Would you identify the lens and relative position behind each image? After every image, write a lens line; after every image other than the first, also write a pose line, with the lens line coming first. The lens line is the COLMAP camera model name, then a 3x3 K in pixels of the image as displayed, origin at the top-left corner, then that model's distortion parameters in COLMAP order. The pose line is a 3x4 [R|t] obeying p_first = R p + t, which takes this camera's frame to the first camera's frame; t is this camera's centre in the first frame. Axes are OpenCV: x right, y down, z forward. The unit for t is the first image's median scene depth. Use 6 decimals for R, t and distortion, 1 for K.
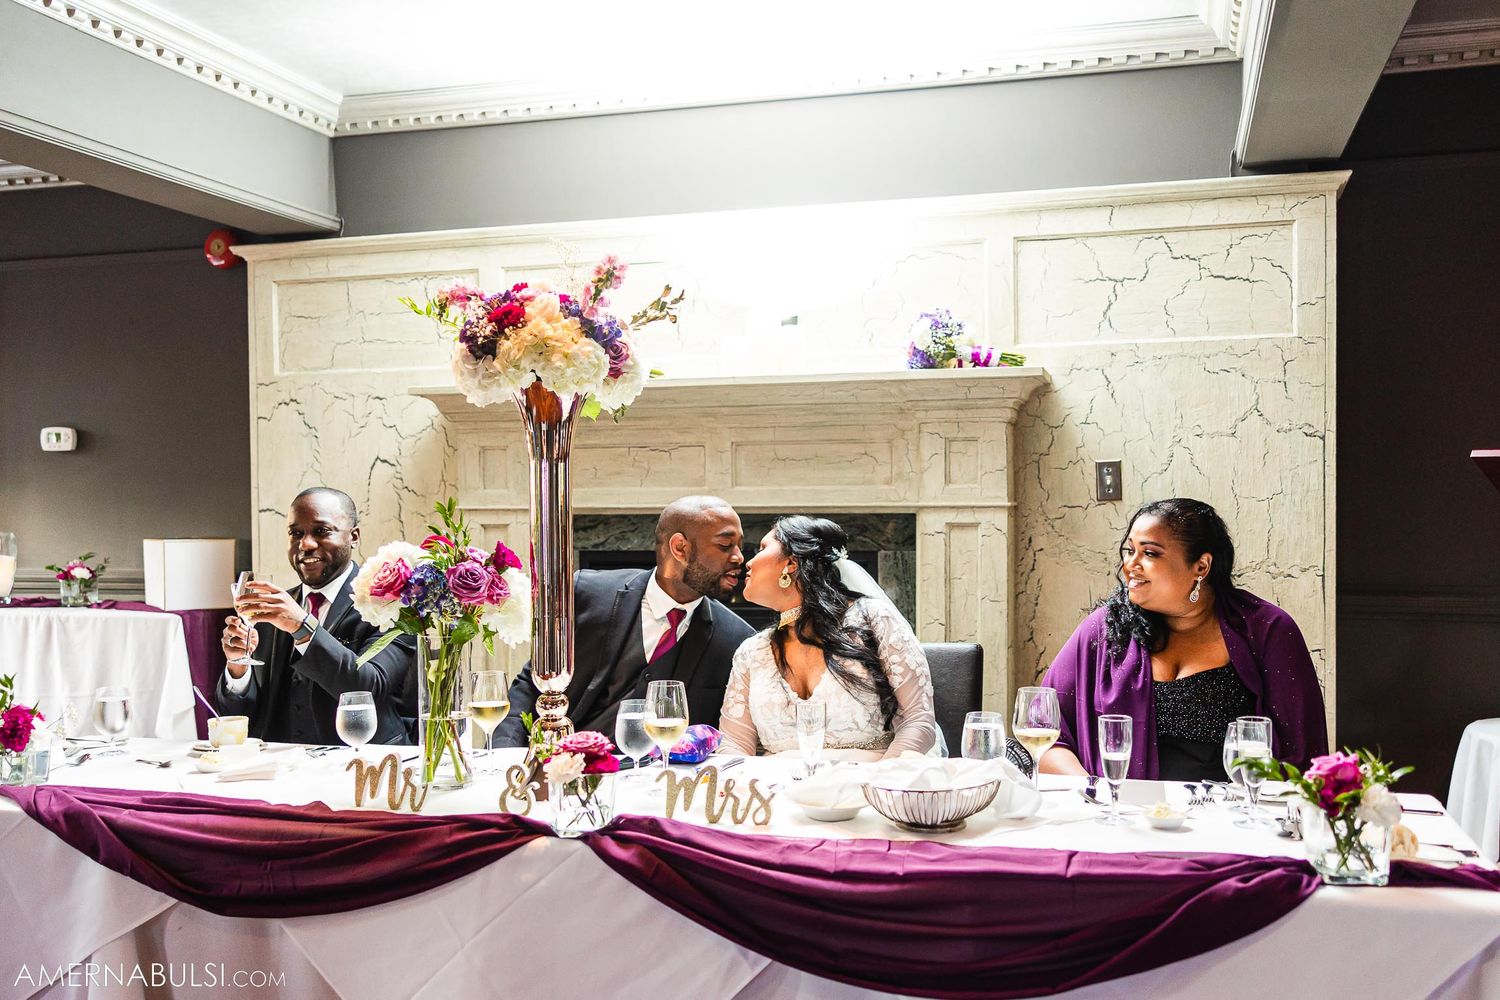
lens RADIAL K [[1481.4, 0, 750.0], [0, 1481.4, 500.0], [0, 0, 1]] dist [0.025728, 0.011763]
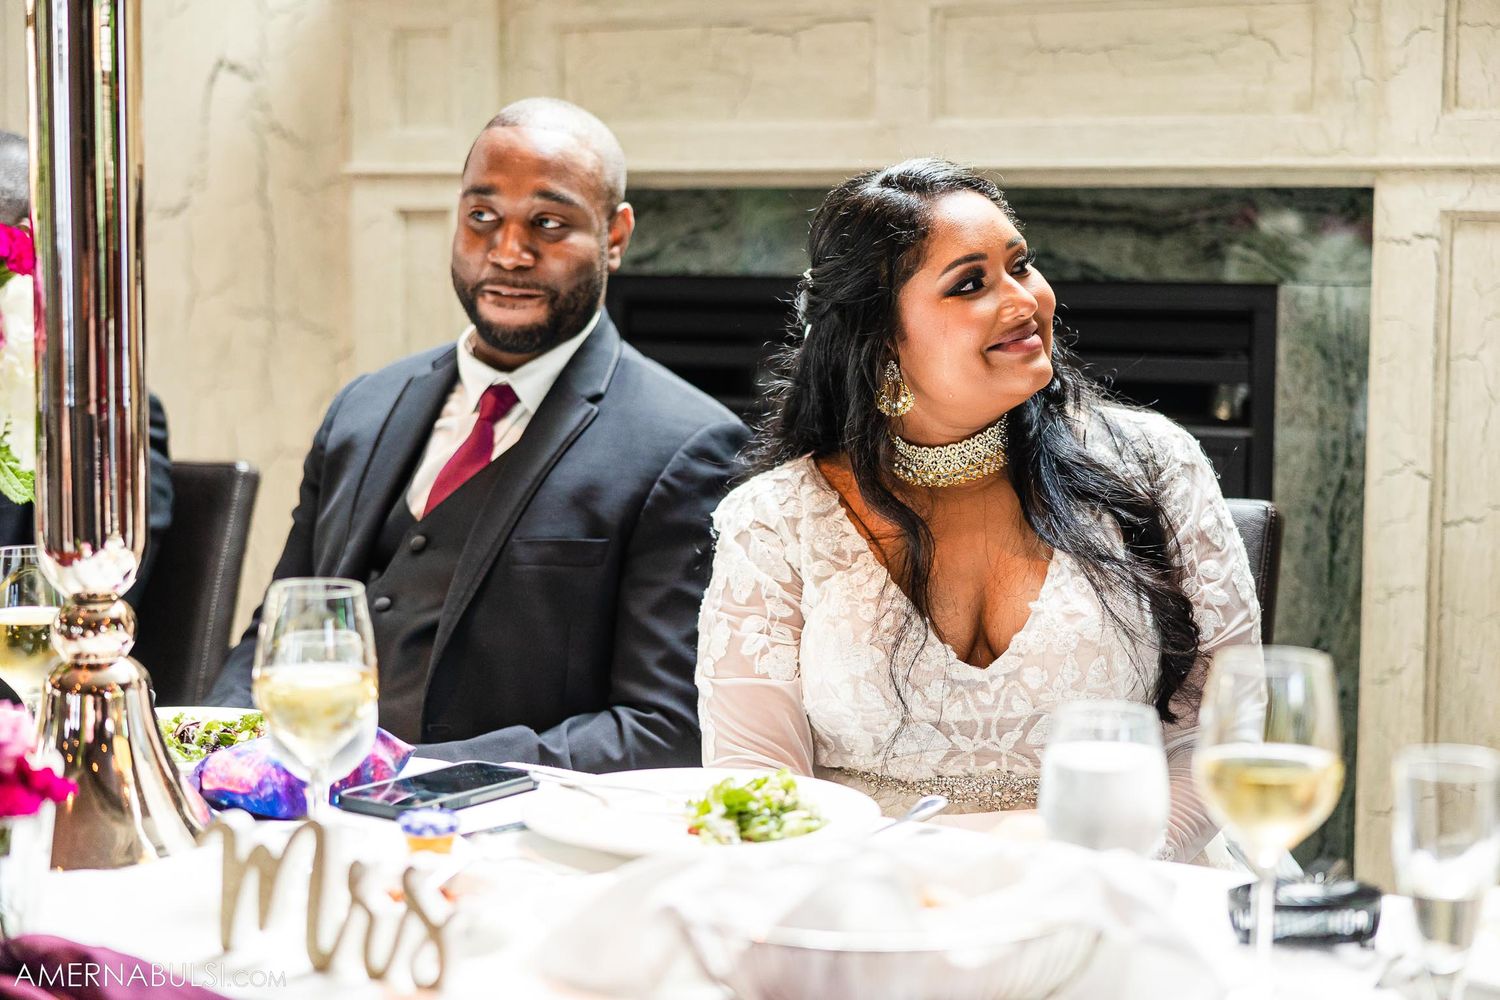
lens RADIAL K [[2887.1, 0, 750.0], [0, 2887.1, 500.0], [0, 0, 1]] dist [-0.015594, -0.216073]
pose [[0.958827, 0.039937, -0.281170, 0.171346], [-0.013706, 0.995417, 0.094646, 0.021525], [0.283661, -0.086896, 0.954979, 0.230865]]
